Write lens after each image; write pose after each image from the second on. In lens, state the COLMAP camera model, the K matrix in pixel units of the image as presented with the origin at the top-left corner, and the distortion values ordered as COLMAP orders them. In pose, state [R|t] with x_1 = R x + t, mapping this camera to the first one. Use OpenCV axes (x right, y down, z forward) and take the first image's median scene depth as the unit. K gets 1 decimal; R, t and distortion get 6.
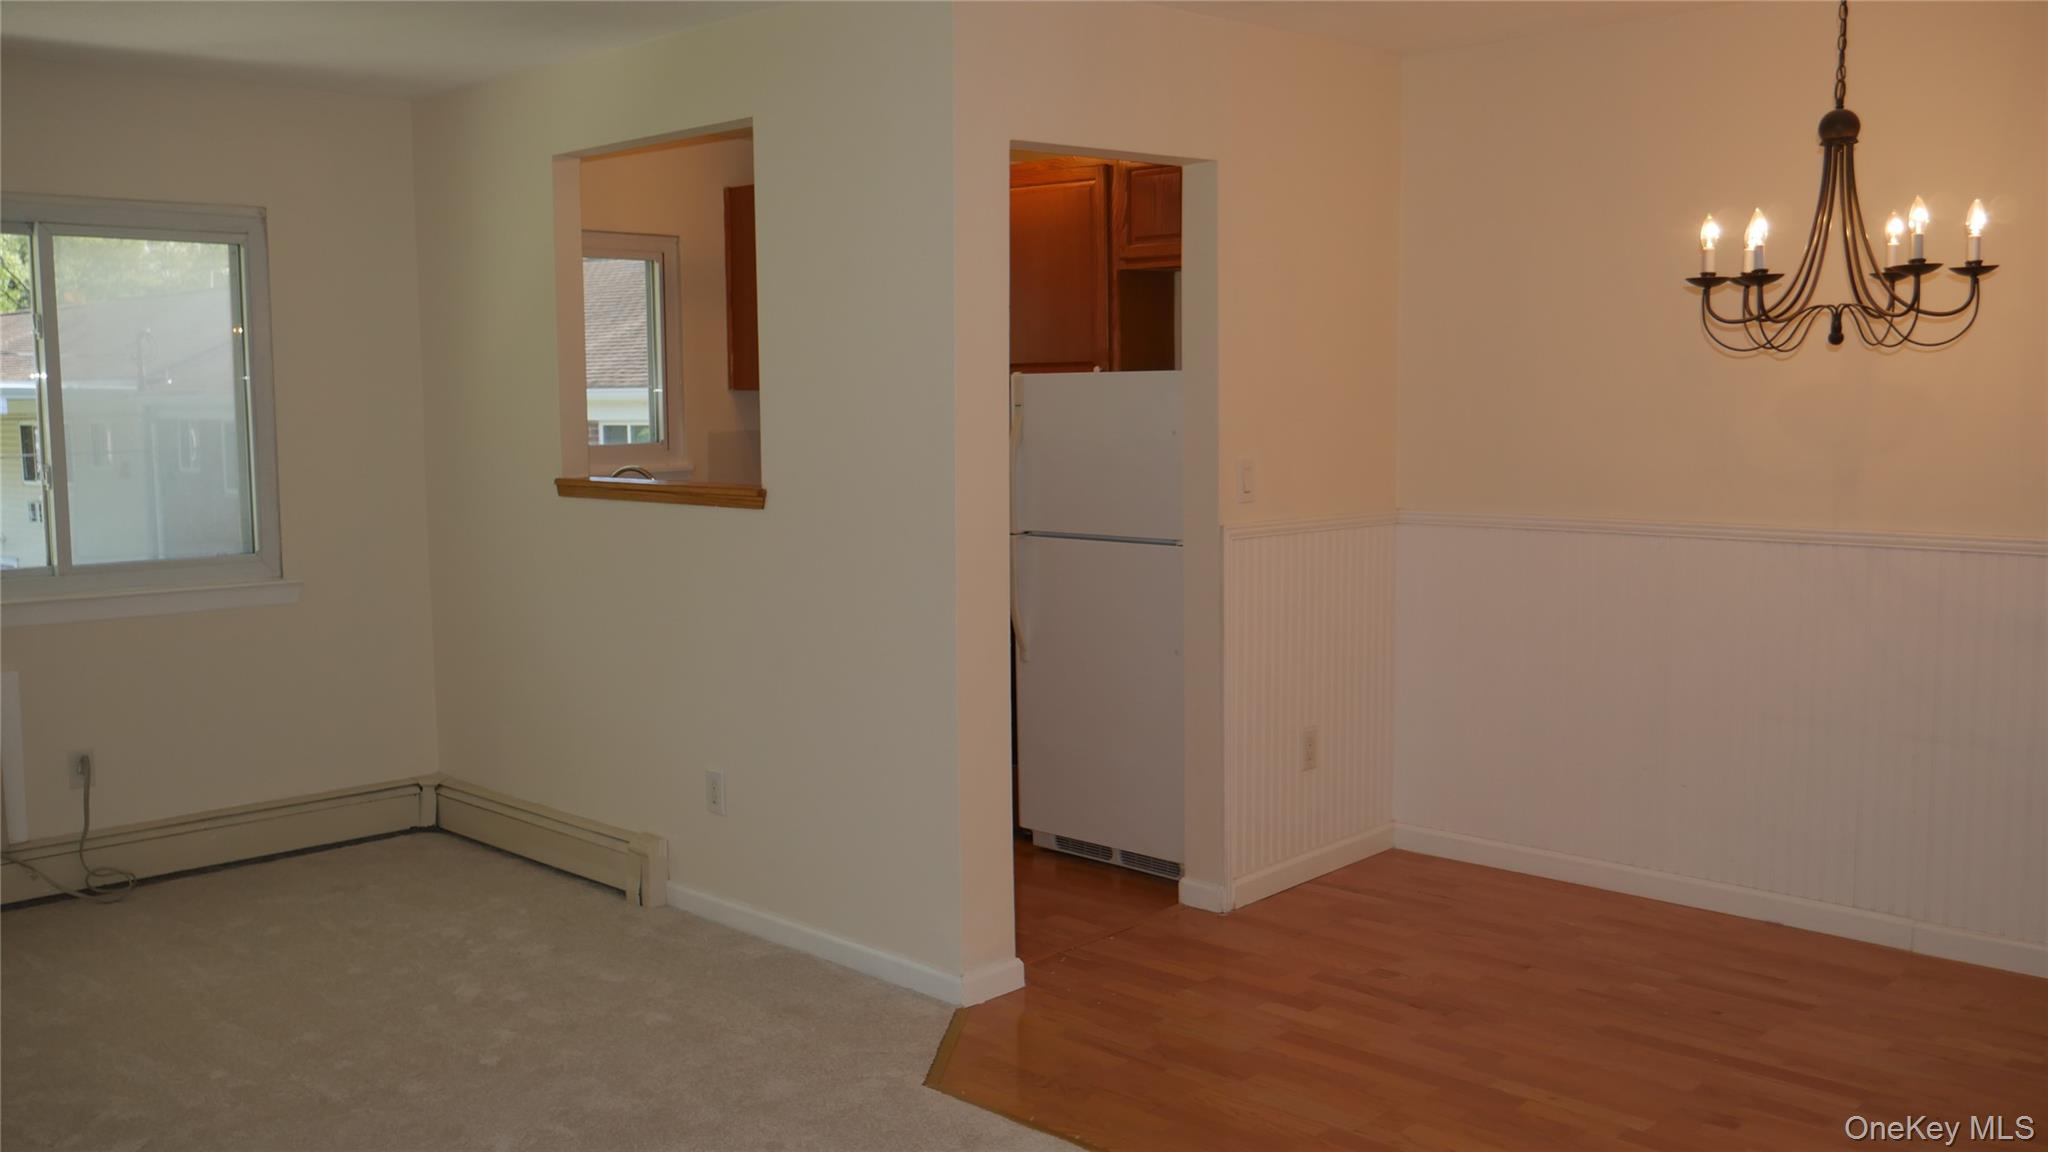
lens RADIAL K [[1742.8, 0, 1019.1], [0, 1742.8, 577.4], [0, 0, 1]] dist [-0.029021, 0.021462]
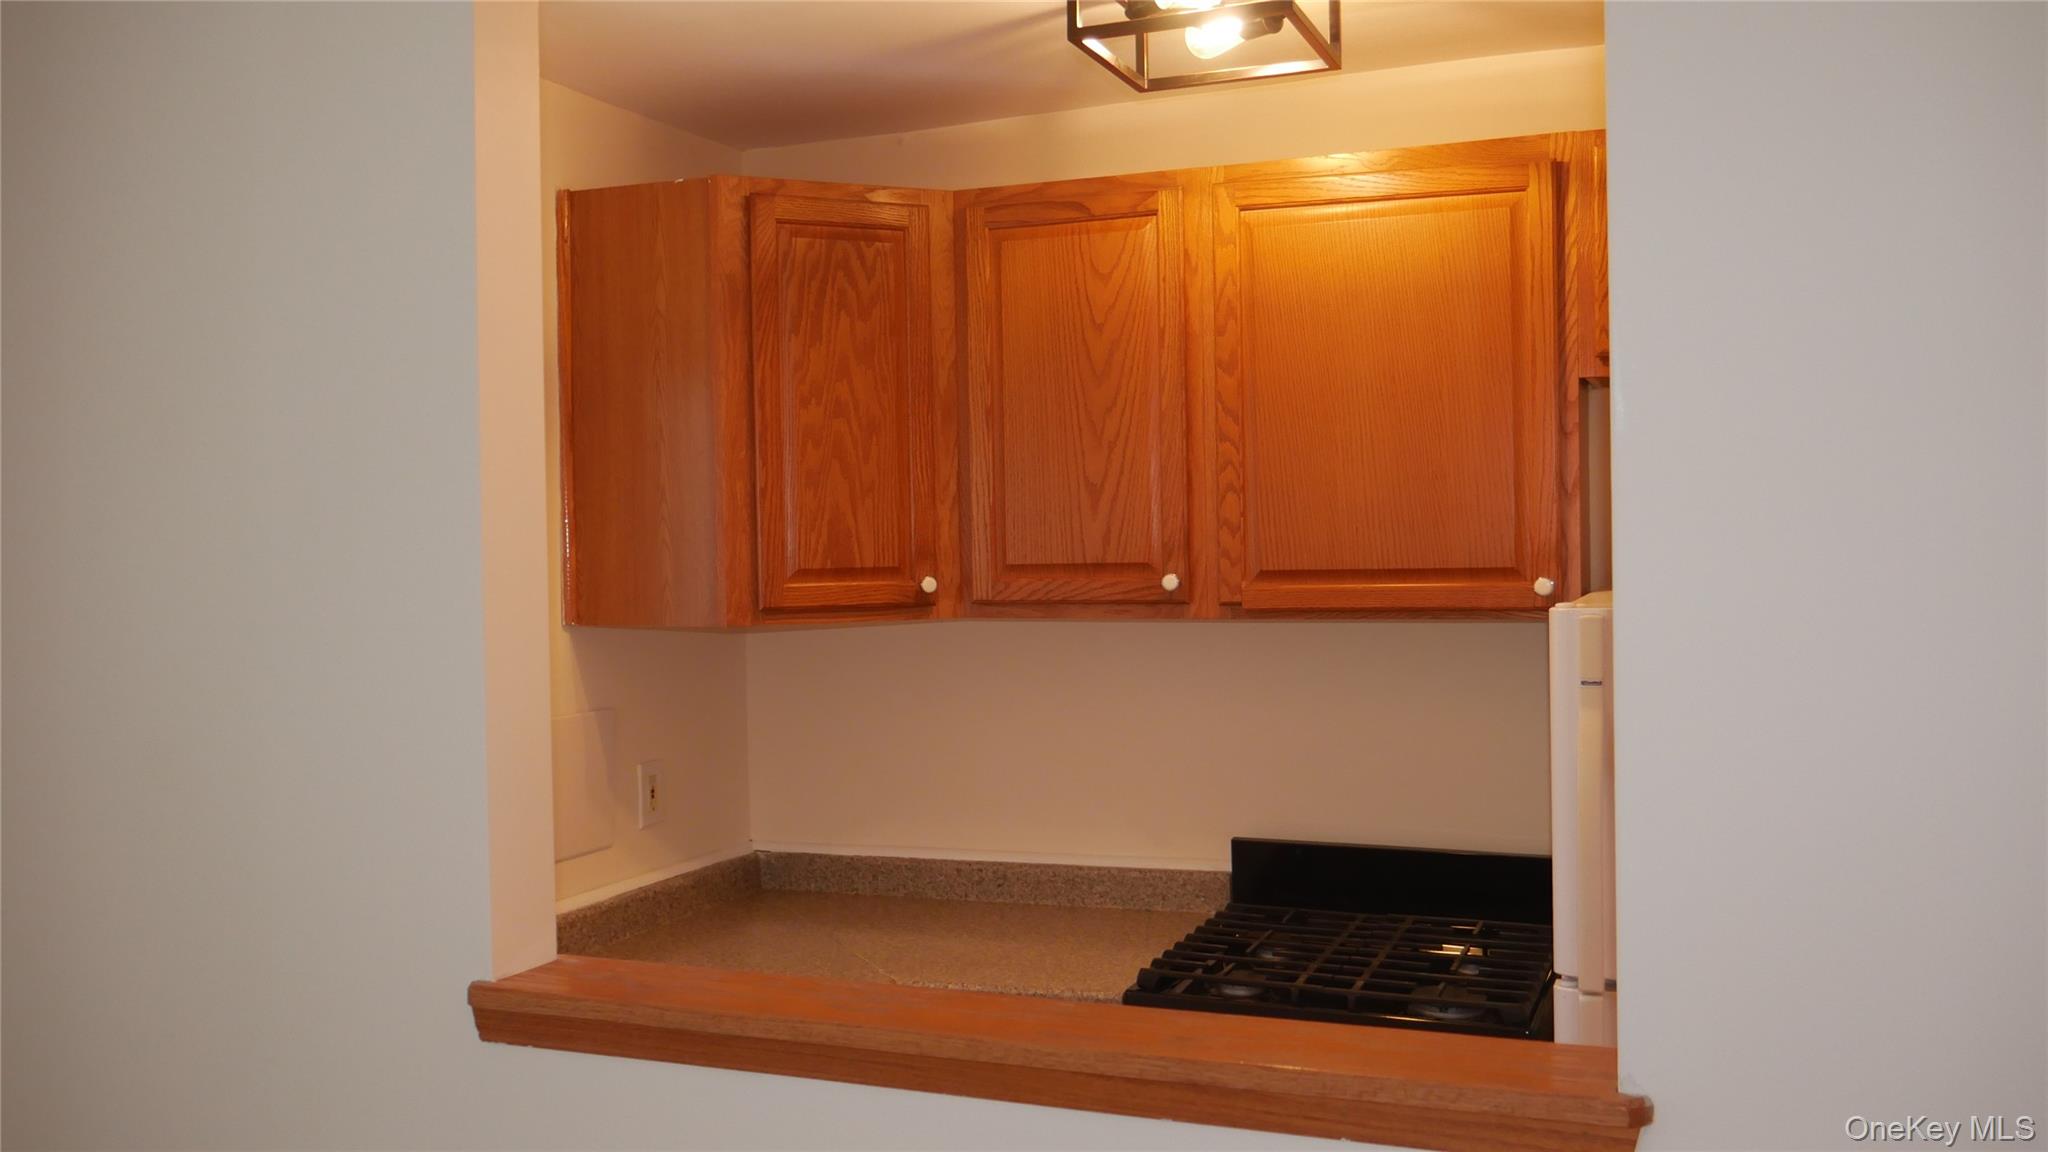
lens RADIAL K [[1742.8, 0, 1028.6], [0, 1742.8, 588.4], [0, 0, 1]] dist [-0.029021, 0.021462]
pose [[0.926129, -0.015594, 0.376884, -0.319444], [0.047515, 0.996009, -0.075550, -0.108283], [-0.374202, 0.087876, 0.923174, 0.746164]]
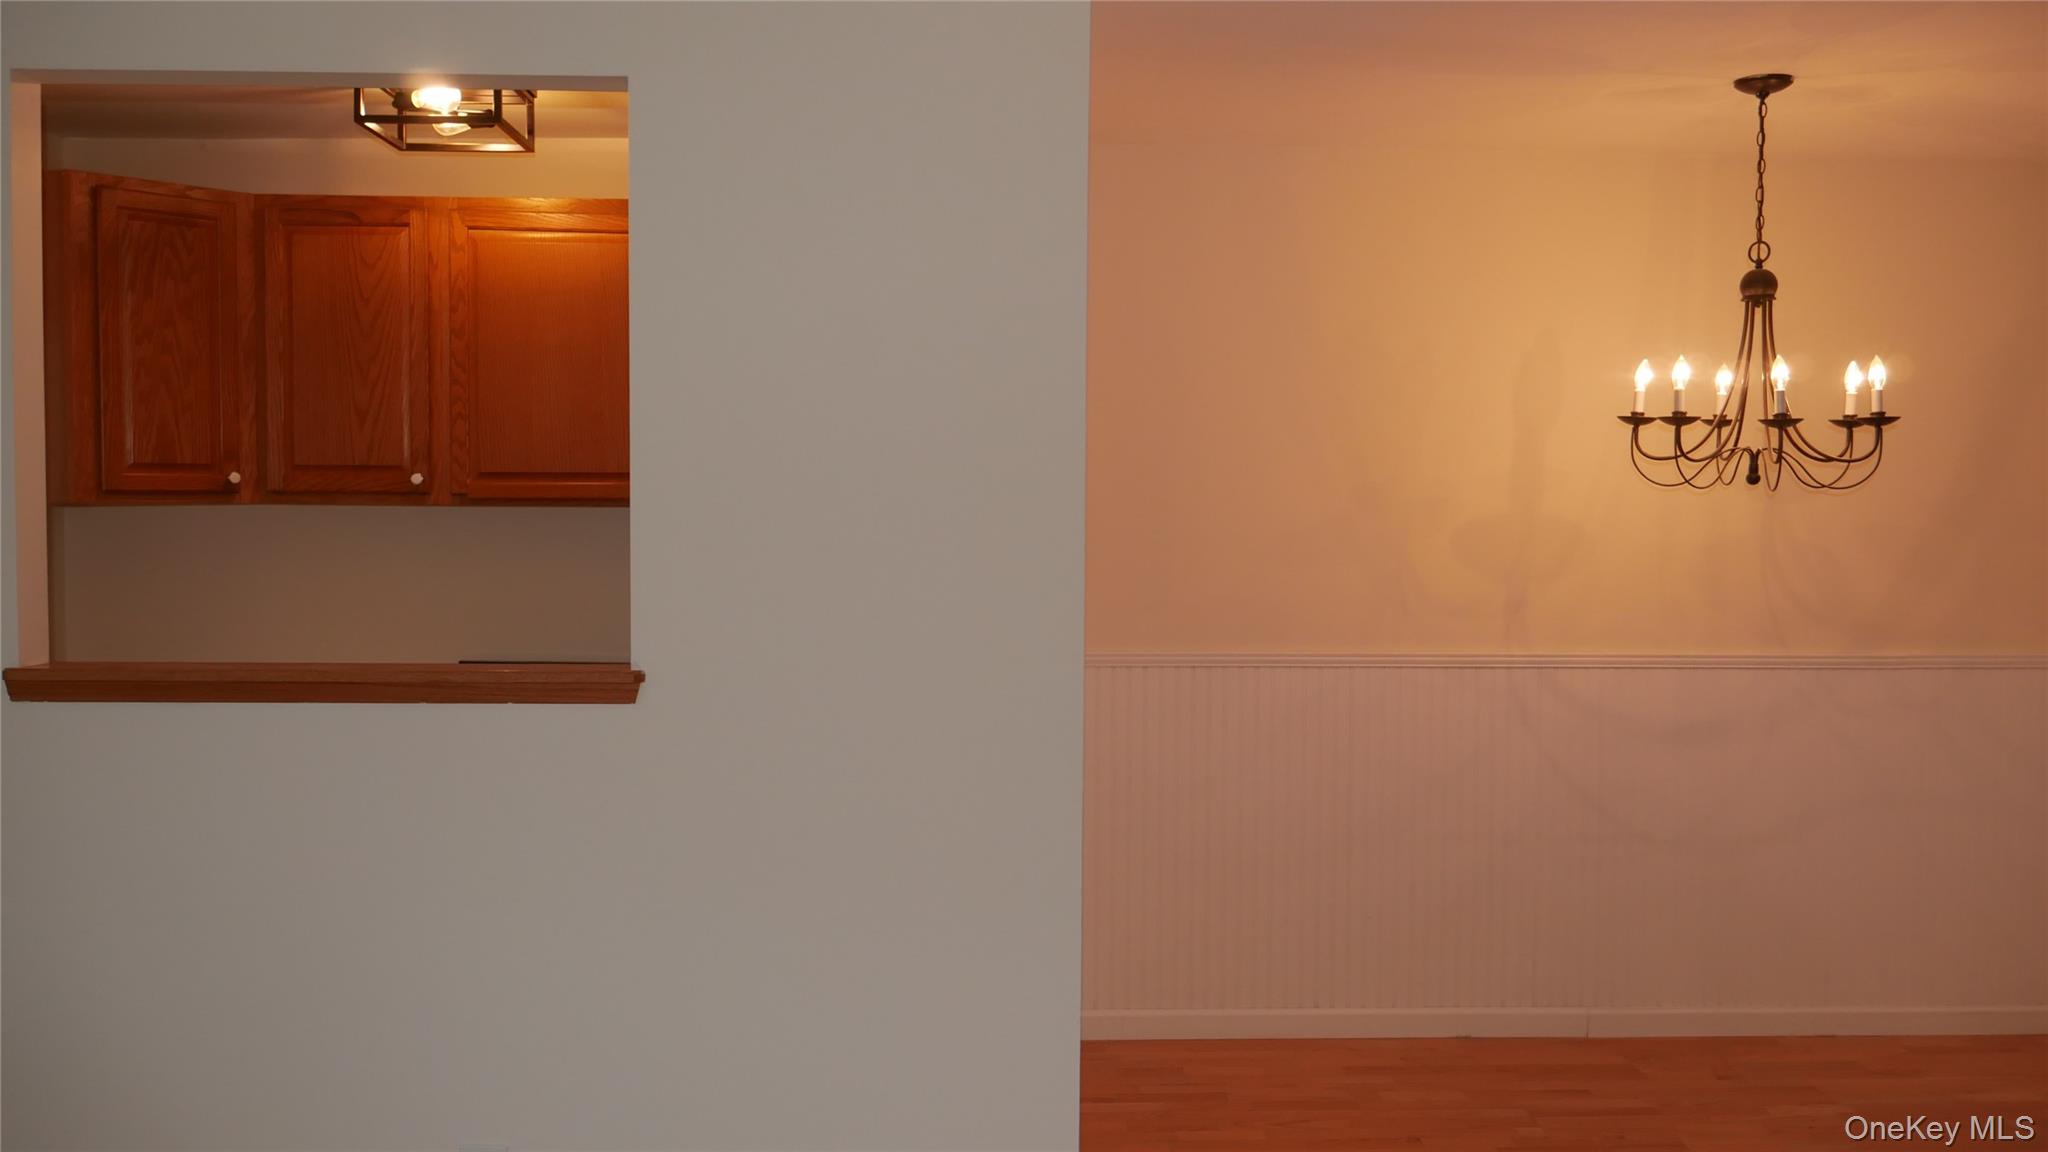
lens RADIAL K [[1742.8, 0, 1015.8], [0, 1742.8, 586.2], [0, 0, 1]] dist [-0.029021, 0.021462]
pose [[0.690812, -0.020056, 0.722757, -0.479336], [0.062999, 0.997483, -0.032535, -0.049885], [-0.720285, 0.068008, 0.690336, 0.452547]]
